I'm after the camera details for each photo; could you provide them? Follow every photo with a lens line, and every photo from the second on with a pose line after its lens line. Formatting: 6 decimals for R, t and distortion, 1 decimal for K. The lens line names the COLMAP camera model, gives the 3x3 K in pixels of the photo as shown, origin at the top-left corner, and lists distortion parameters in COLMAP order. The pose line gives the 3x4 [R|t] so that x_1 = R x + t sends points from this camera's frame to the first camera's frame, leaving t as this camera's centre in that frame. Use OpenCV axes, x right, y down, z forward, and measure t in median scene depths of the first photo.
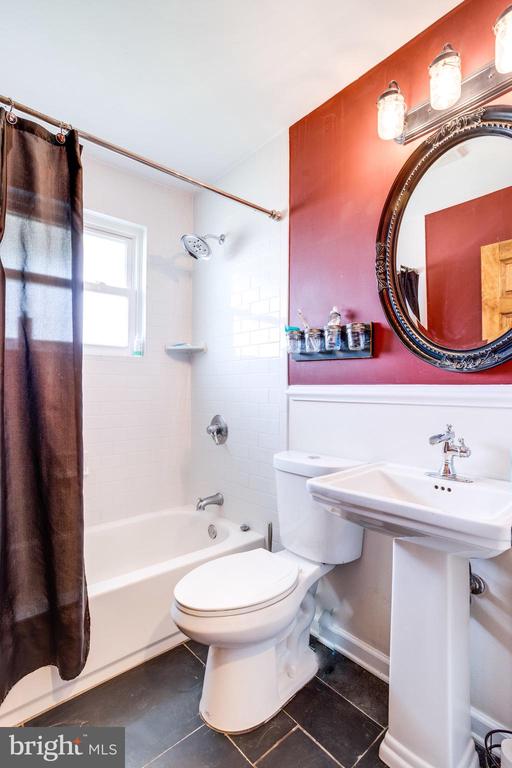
lens RADIAL K [[372.0, 0, 256.0], [0, 372.0, 384.0], [0, 0, 1]] dist [-0.050405, 0.029267]
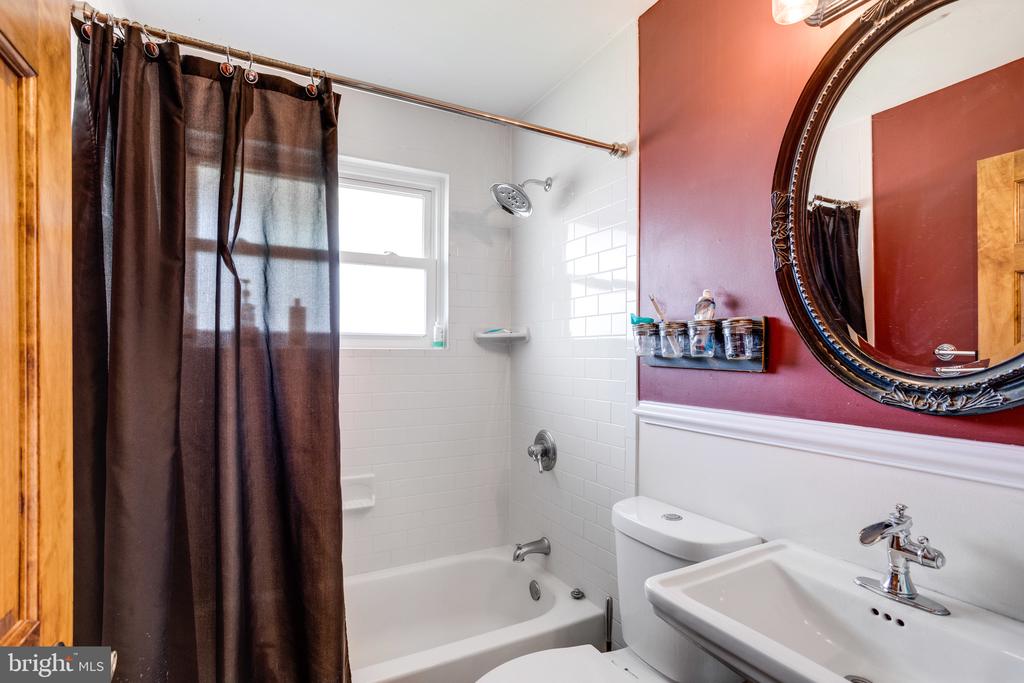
lens RADIAL K [[495.9, 0, 501.8], [0, 495.9, 362.0], [0, 0, 1]] dist [-0.050405, 0.029267]
pose [[0.974344, -0.002274, -0.225054, 0.055470], [0.003627, 0.999978, 0.005599, -0.084249], [0.225037, -0.006272, 0.974330, 0.072201]]
